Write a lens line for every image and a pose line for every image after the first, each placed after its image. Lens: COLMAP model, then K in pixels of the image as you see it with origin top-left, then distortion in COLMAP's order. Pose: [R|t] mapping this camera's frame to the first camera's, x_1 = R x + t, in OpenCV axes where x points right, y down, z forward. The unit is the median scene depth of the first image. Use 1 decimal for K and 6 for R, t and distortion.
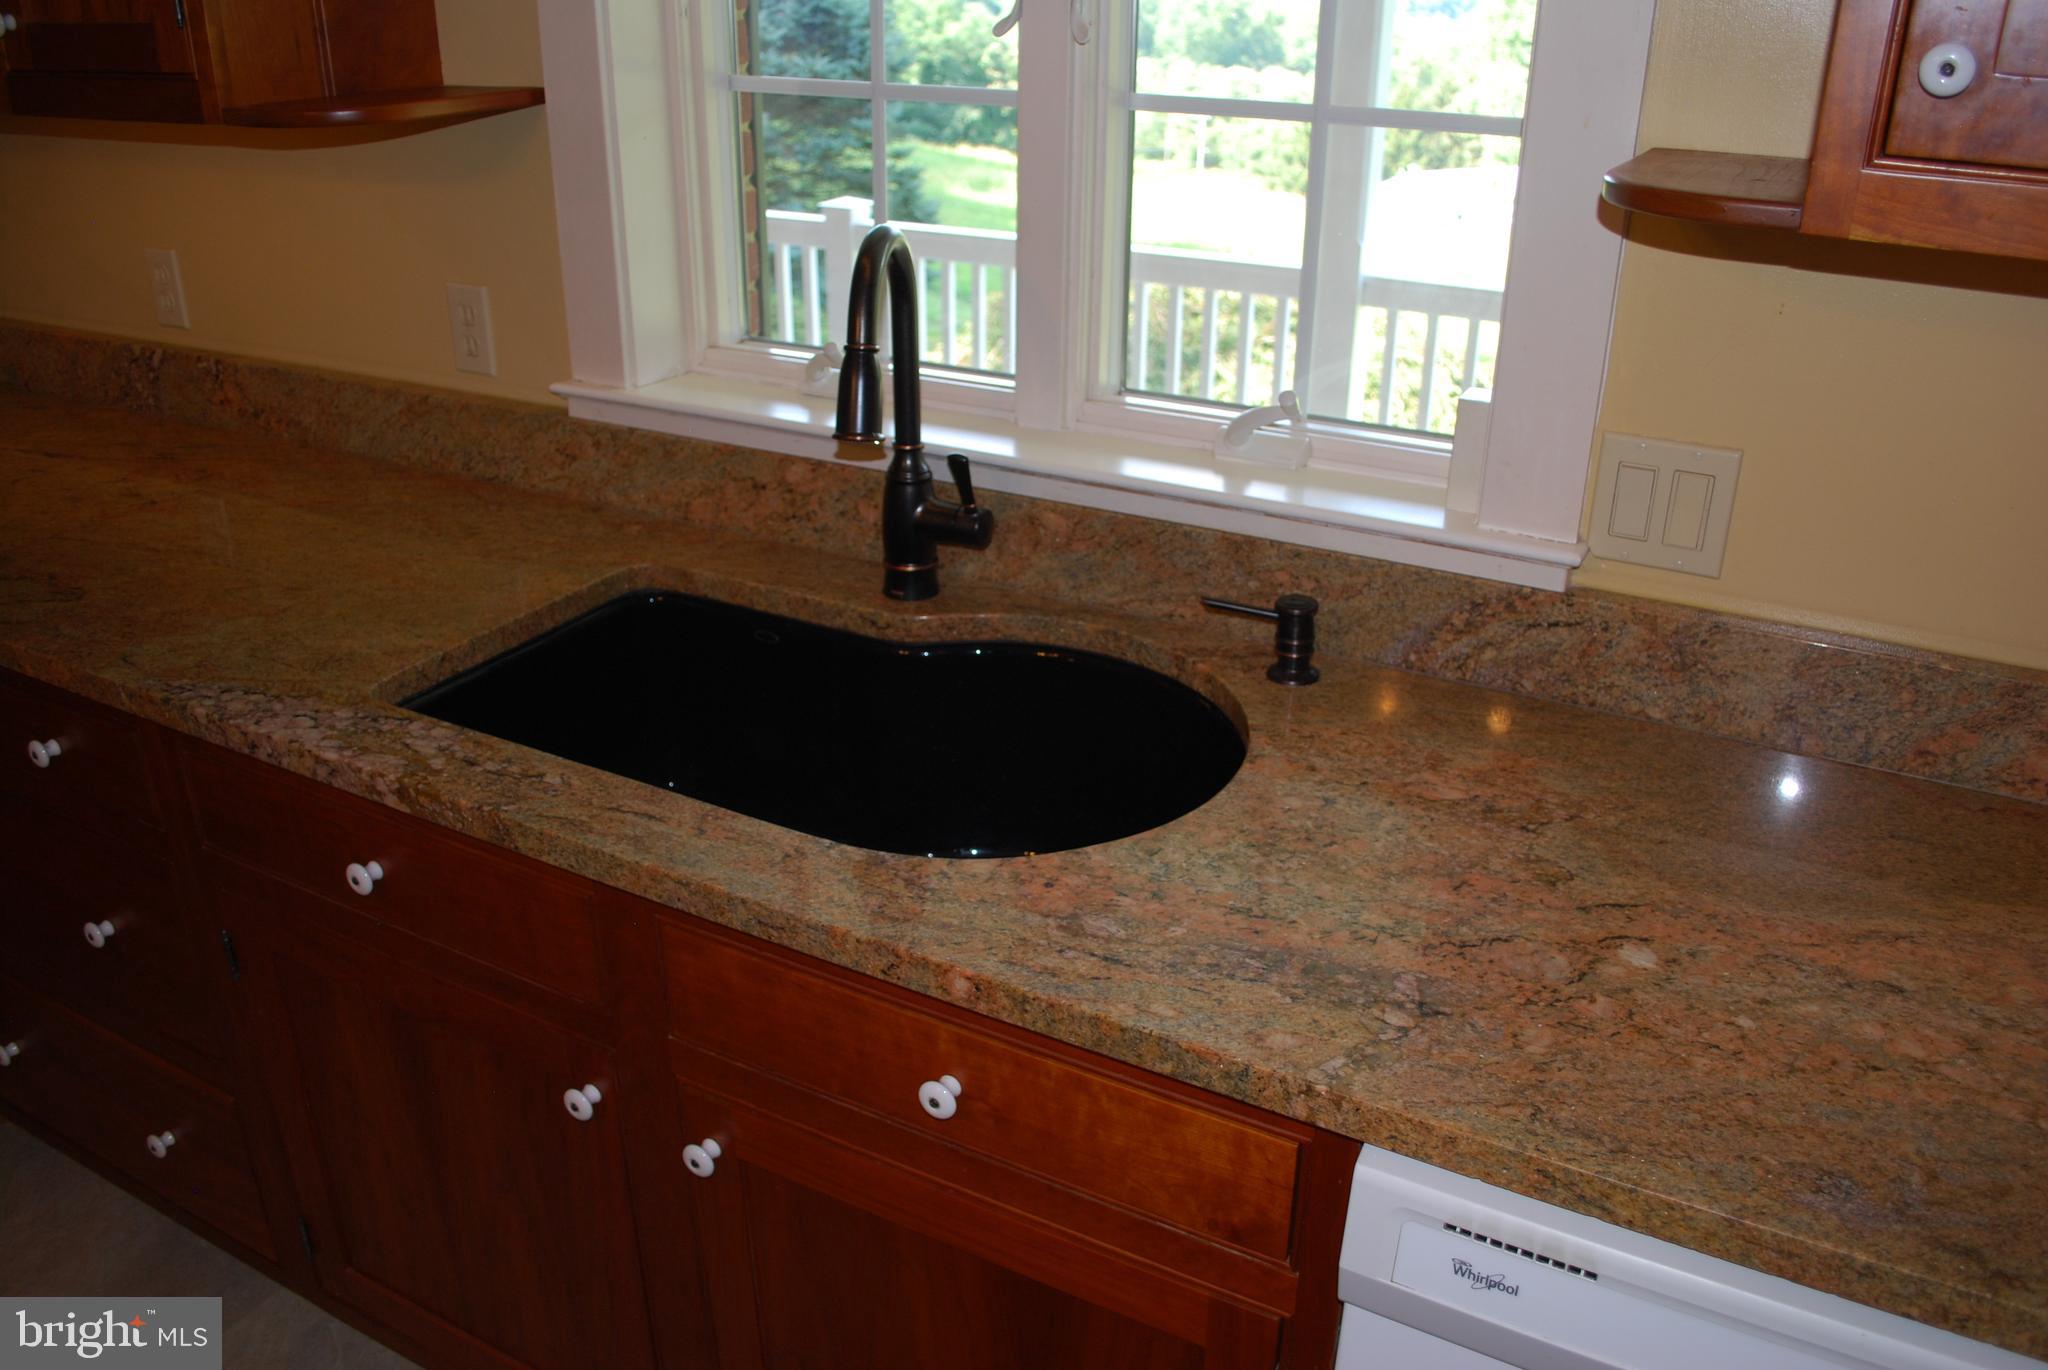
lens RADIAL K [[1608.5, 0, 1024.0], [0, 1608.5, 685.0], [0, 0, 1]] dist [-0.079206, 0.005091]
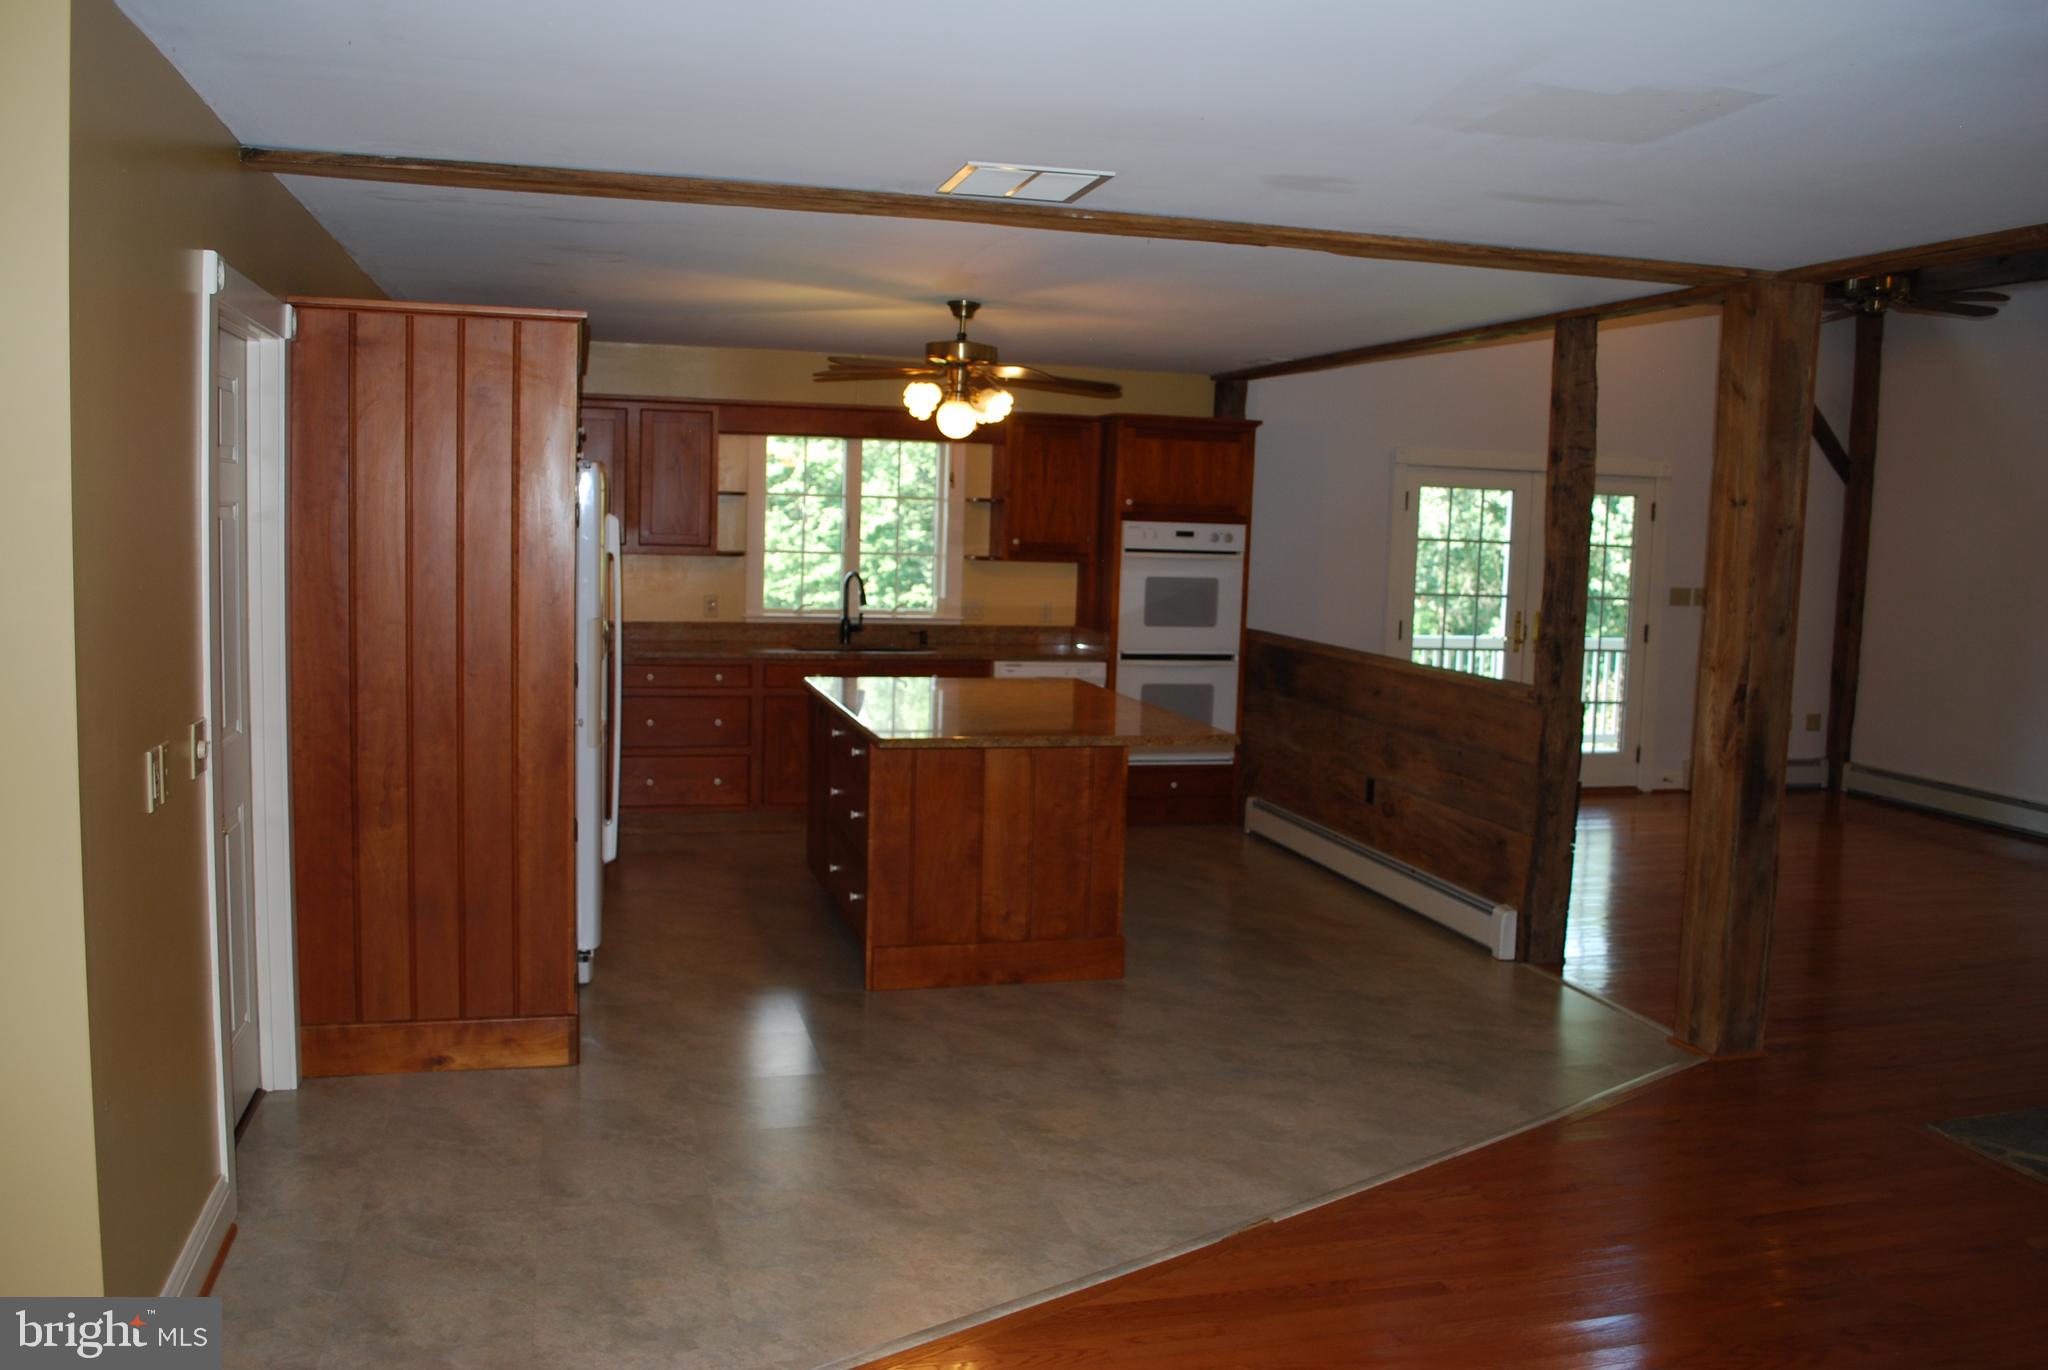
lens RADIAL K [[1620.3, 0, 976.8], [0, 1620.3, 687.5], [0, 0, 1]] dist [-0.100945, 0.000153]
pose [[0.735058, -0.059276, 0.675408, -3.466797], [0.262517, 0.943352, -0.202909, 1.309227], [-0.625120, 0.326456, 0.708979, -3.058627]]
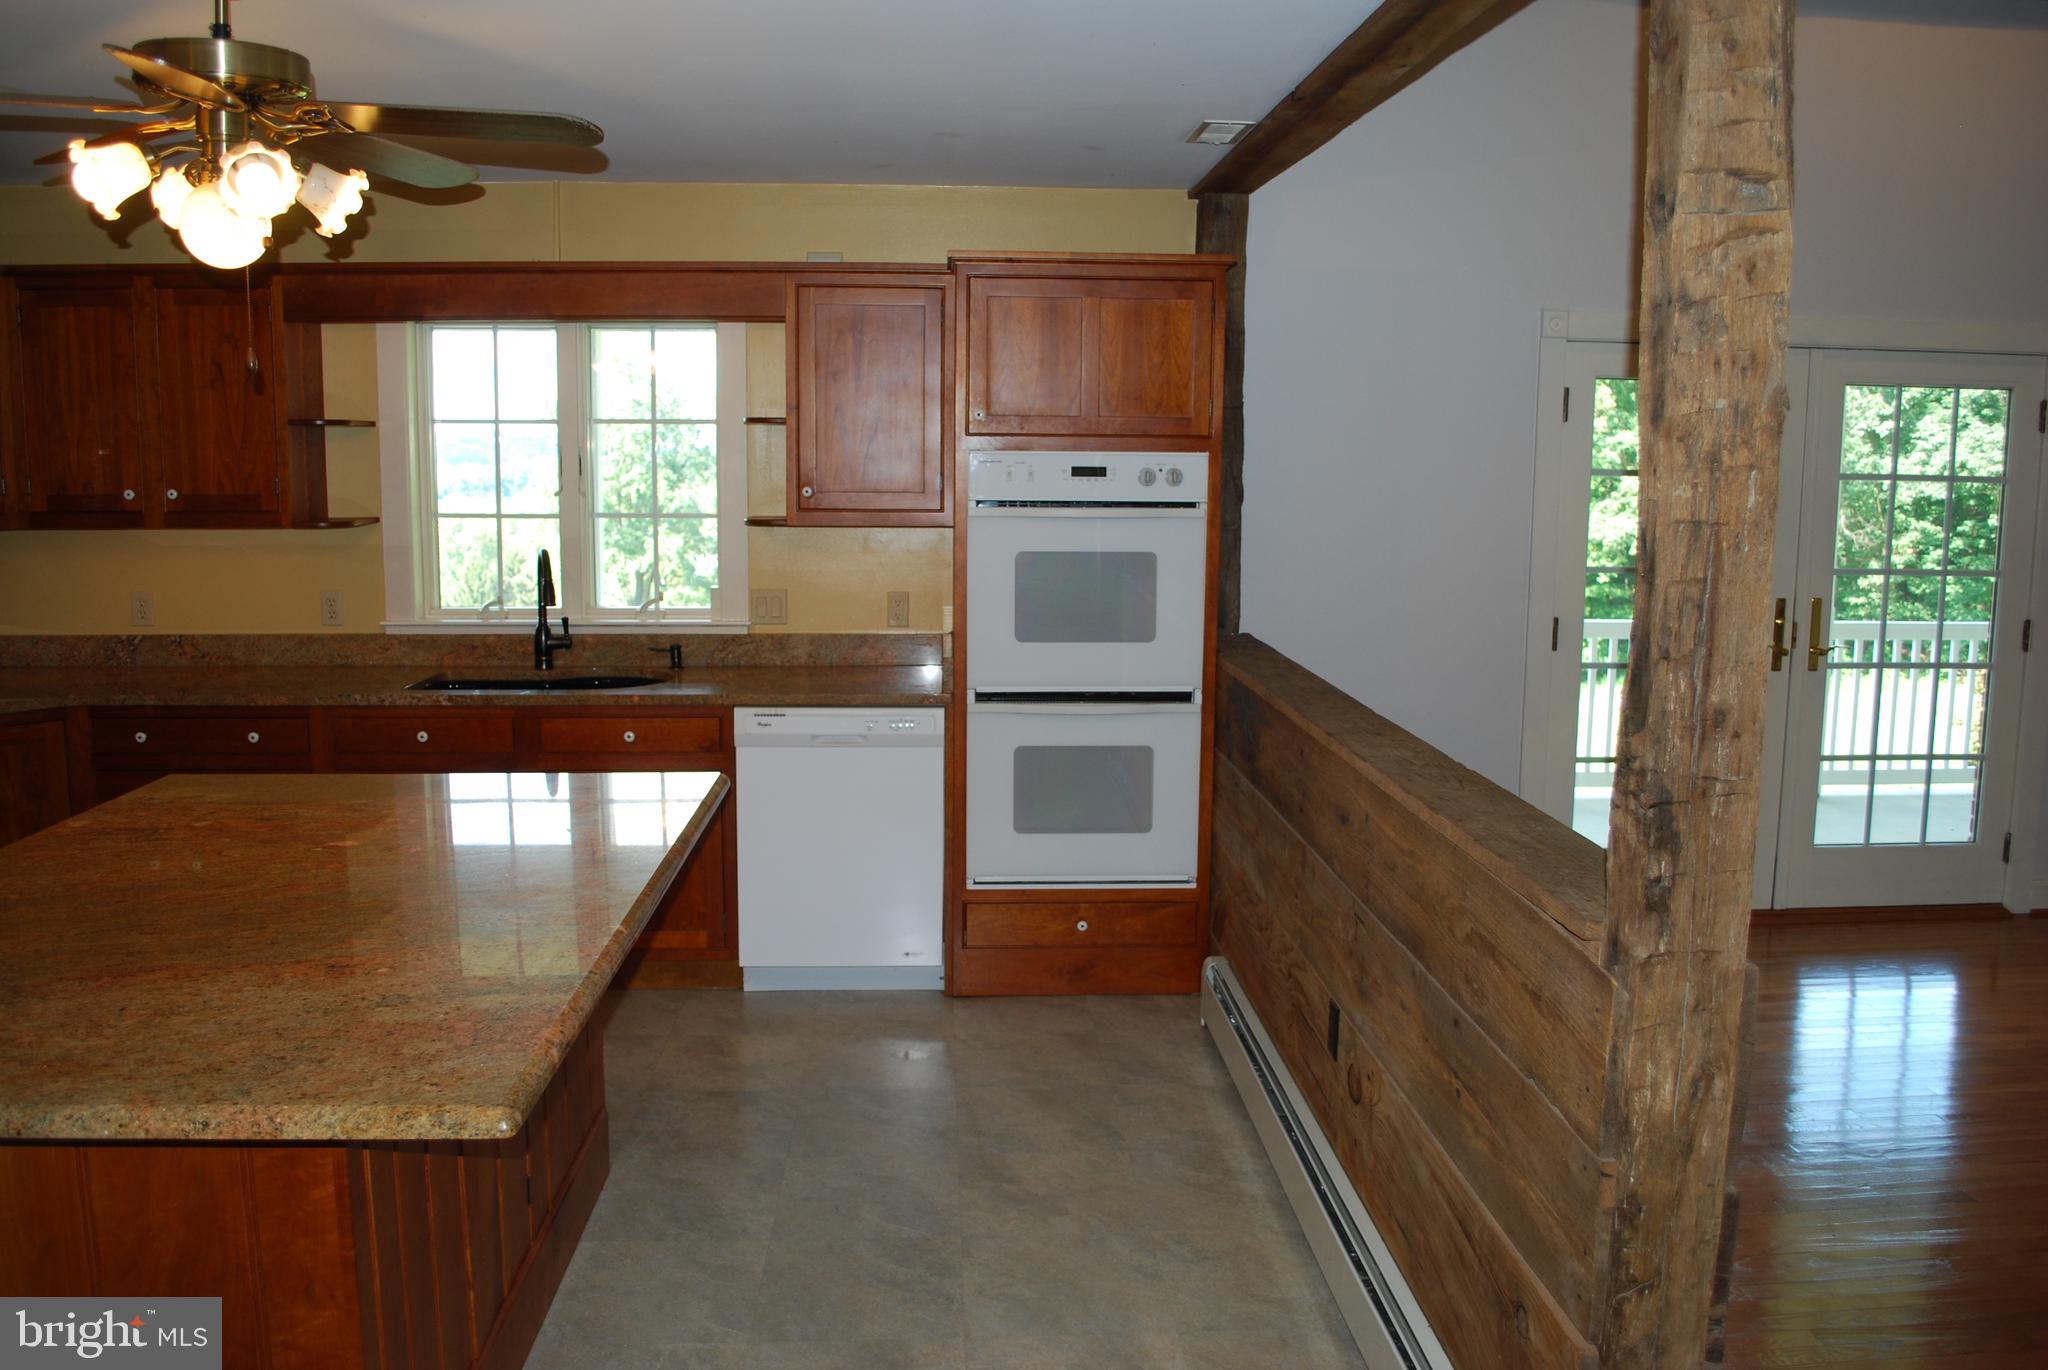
lens RADIAL K [[1608.5, 0, 1024.0], [0, 1608.5, 685.0], [0, 0, 1]] dist [-0.079206, 0.005091]
pose [[0.848778, -0.077298, 0.523068, -0.946177], [0.219808, 0.951308, -0.216098, 0.884140], [-0.480895, 0.298394, 0.824440, -2.061836]]
